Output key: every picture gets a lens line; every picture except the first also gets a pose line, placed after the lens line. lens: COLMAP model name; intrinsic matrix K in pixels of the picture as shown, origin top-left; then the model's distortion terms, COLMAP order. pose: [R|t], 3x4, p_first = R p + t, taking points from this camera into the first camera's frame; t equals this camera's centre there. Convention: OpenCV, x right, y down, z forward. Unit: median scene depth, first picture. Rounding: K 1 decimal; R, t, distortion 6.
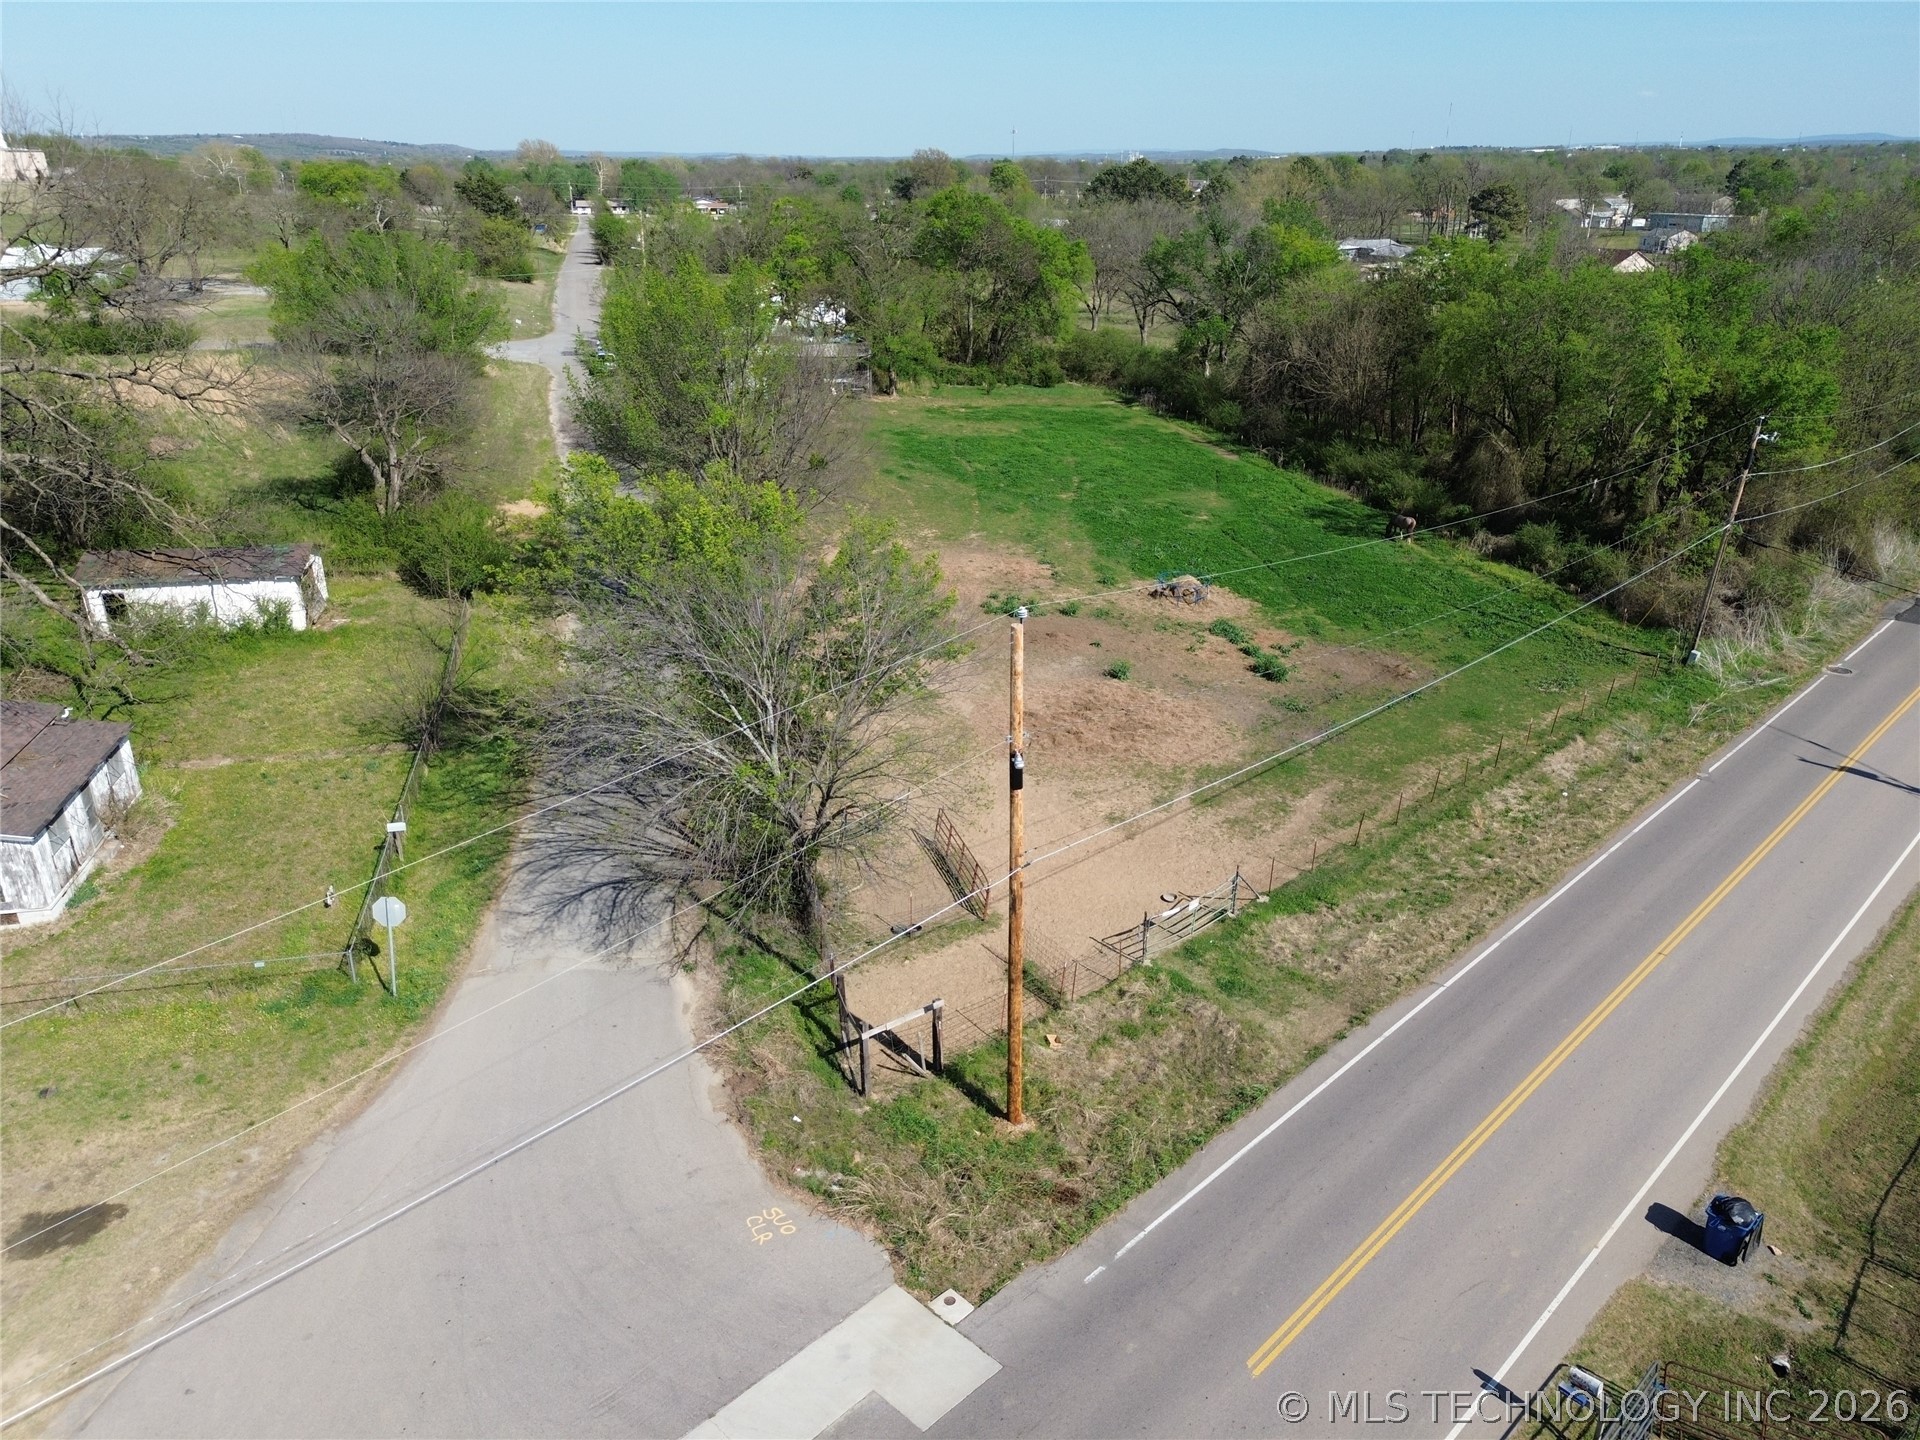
lens RADIAL K [[1355.7, 0, 960.0], [0, 1355.7, 720.0], [0, 0, 1]] dist [0.078292, -0.067076]
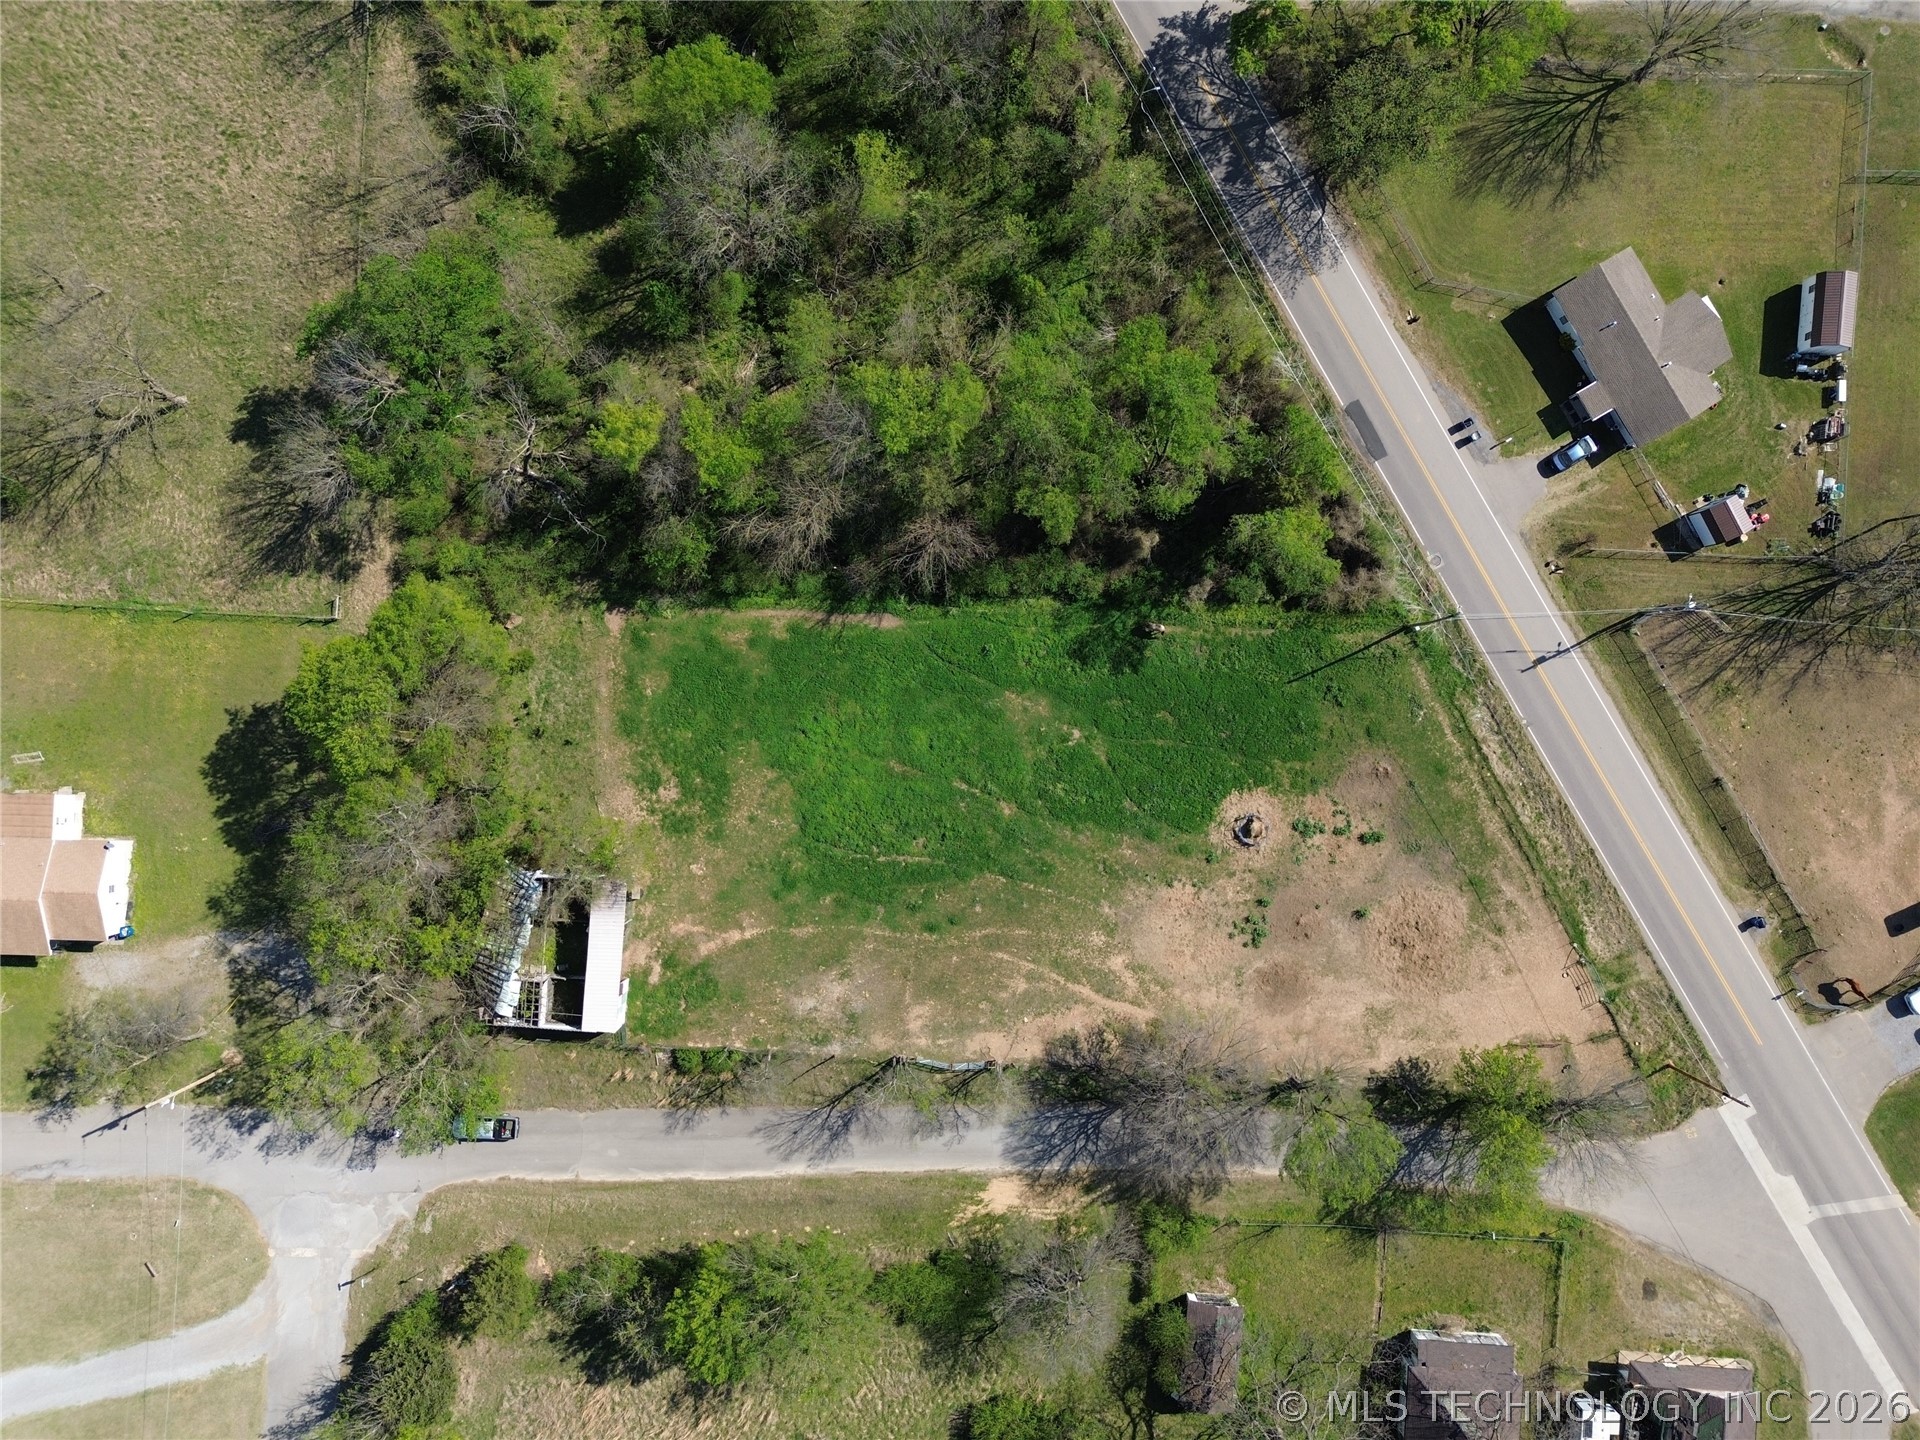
lens RADIAL K [[1350.5, 0, 951.6], [0, 1350.5, 729.6], [0, 0, 1]] dist [0.069807, -0.060685]
pose [[0.271830, -0.962340, -0.003124, 0.233670], [0.358508, 0.098254, 0.928342, -2.334218], [-0.893074, -0.253471, 0.371715, 0.911384]]
